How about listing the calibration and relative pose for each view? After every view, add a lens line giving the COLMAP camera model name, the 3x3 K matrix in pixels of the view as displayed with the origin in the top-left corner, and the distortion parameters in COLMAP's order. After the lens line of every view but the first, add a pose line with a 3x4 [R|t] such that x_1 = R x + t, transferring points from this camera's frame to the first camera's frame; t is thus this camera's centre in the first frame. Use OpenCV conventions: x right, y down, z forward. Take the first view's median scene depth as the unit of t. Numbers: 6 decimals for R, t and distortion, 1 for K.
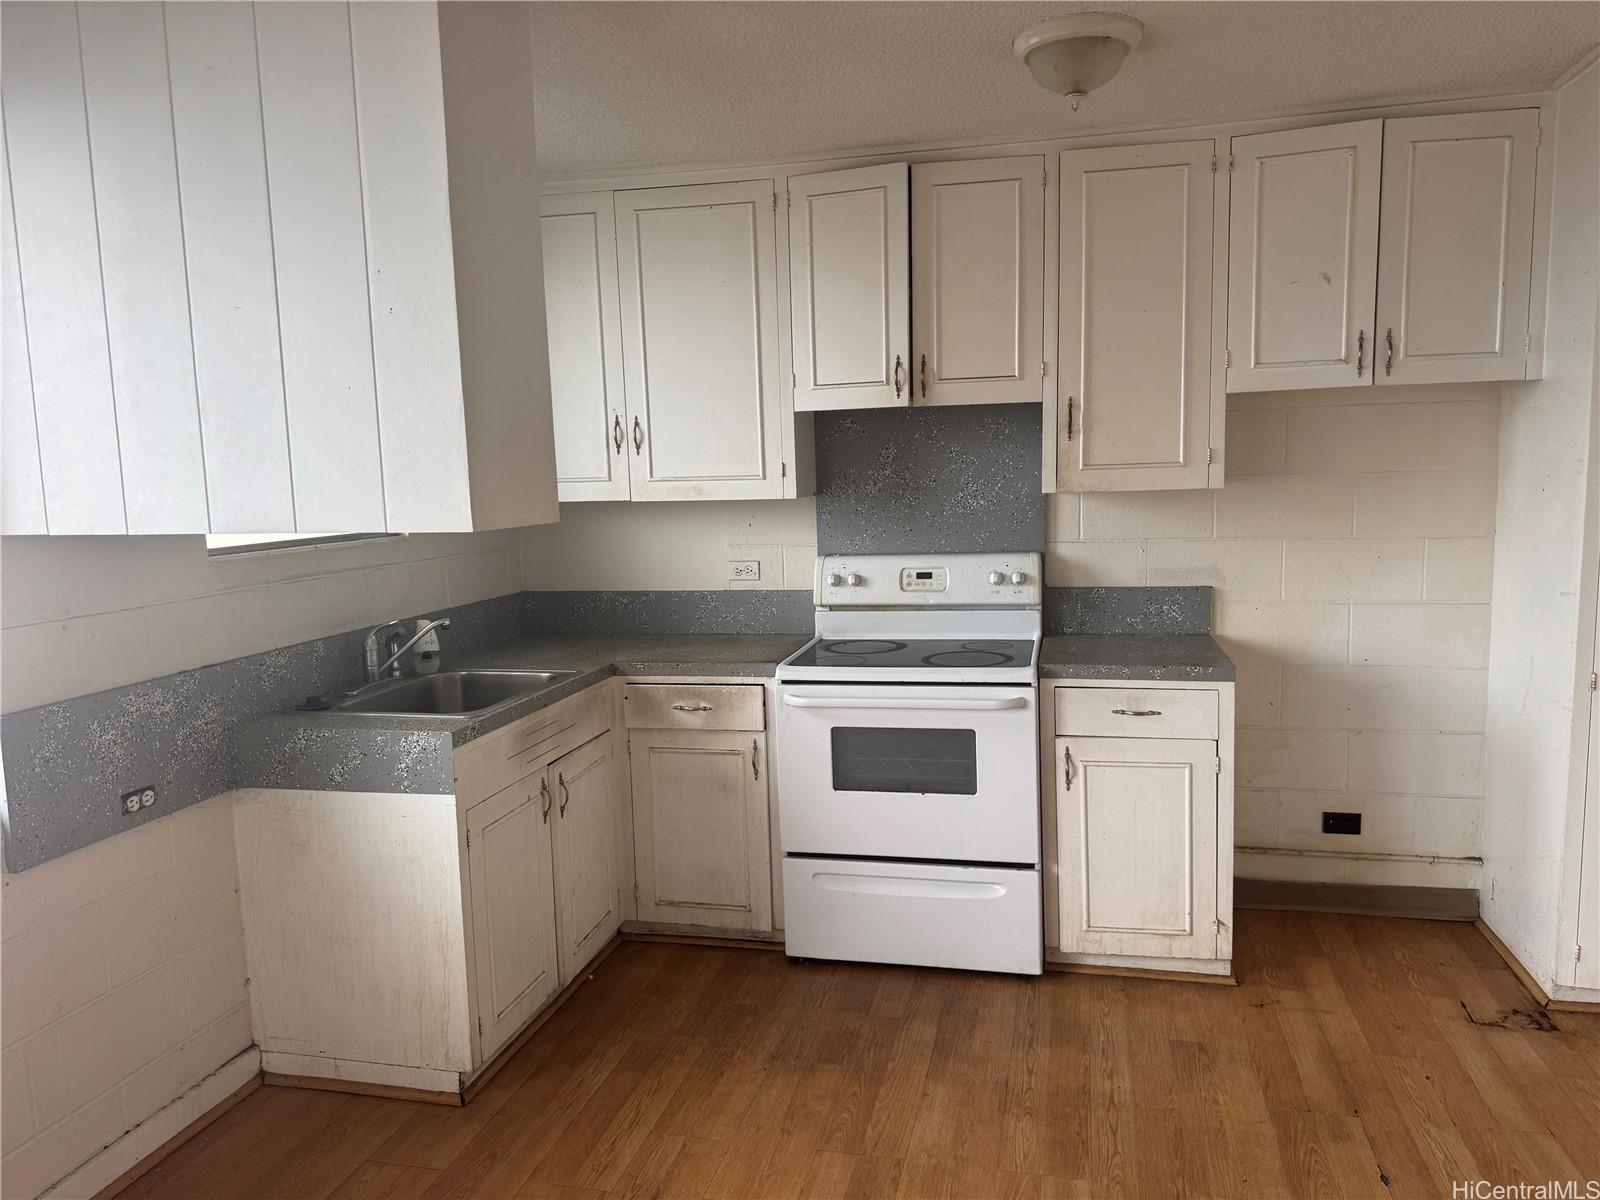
lens RADIAL K [[1116.5, 0, 800.0], [0, 1116.5, 600.0], [0, 0, 1]] dist [0.083100, -0.116321]
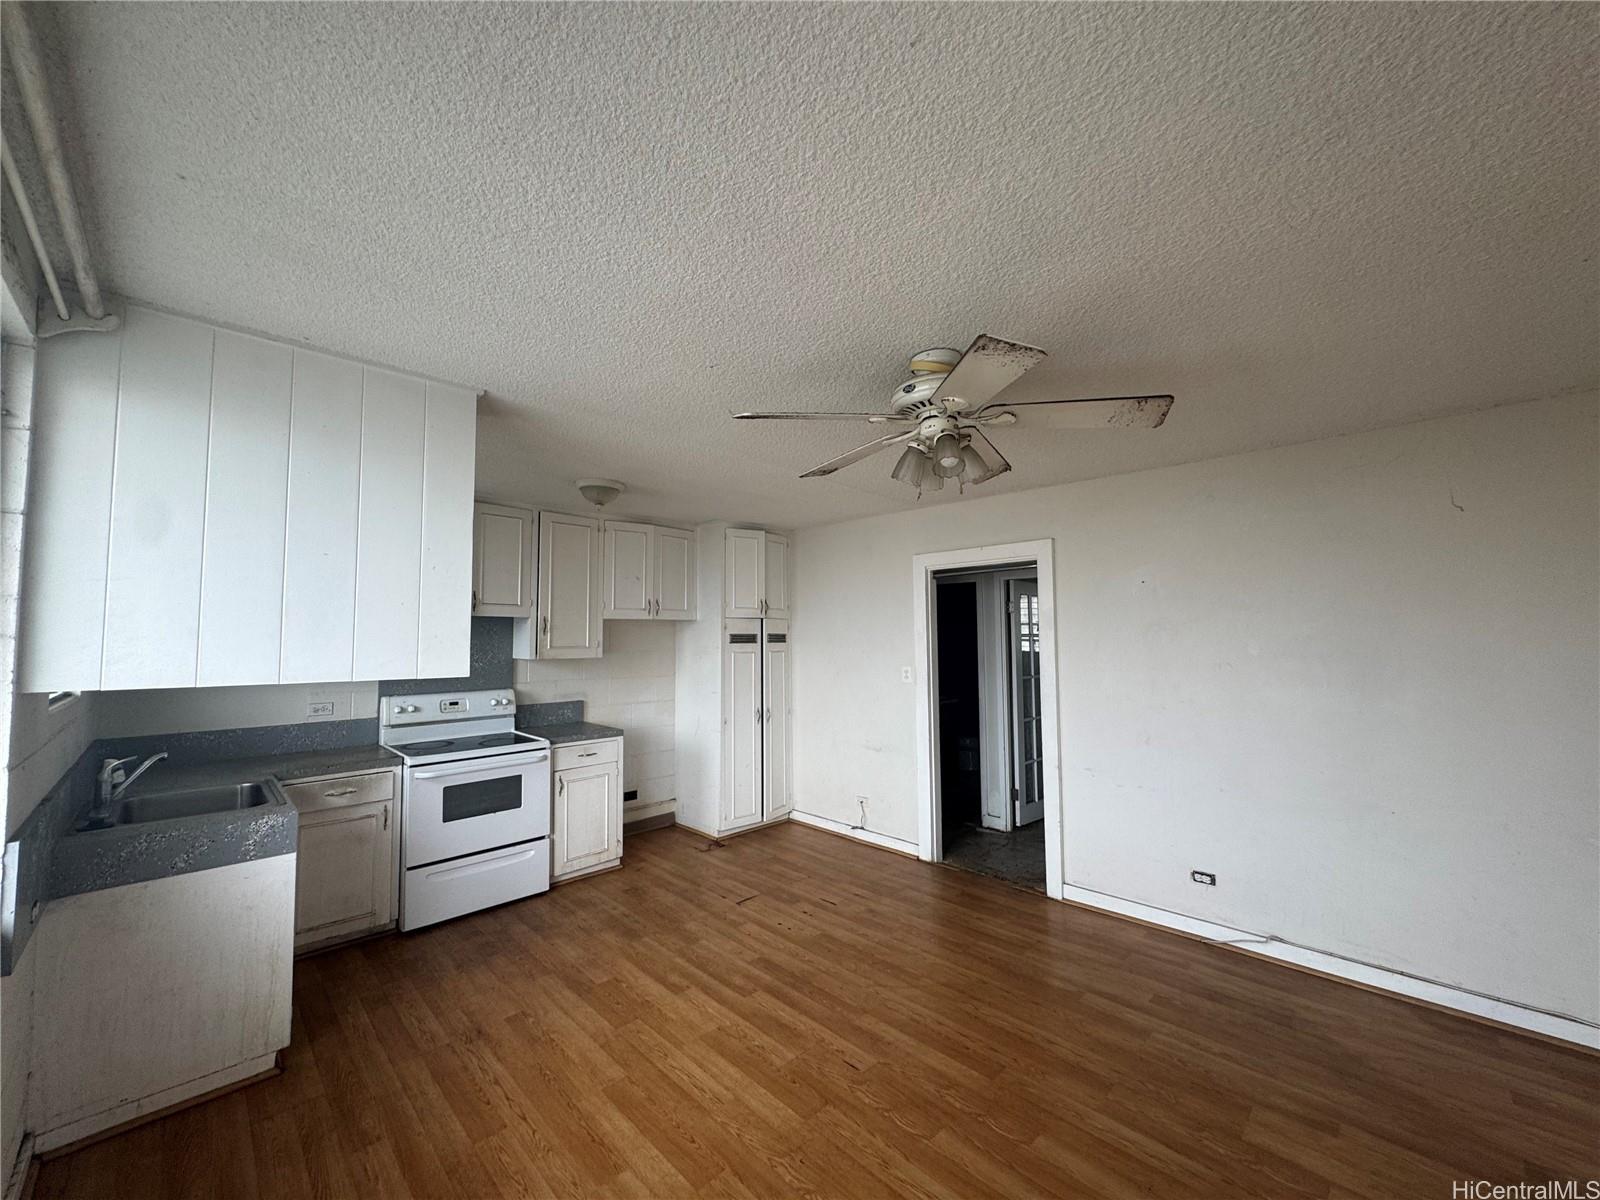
lens RADIAL K [[637.8, 0, 800.0], [0, 637.8, 600.0], [0, 0, 1]] dist [0.000528, 0.000216]
pose [[0.532996, 0.074231, 0.842855, -0.576706], [0.087803, 0.985914, -0.142354, 0.011432], [-0.841550, 0.149880, 0.518970, -0.085311]]
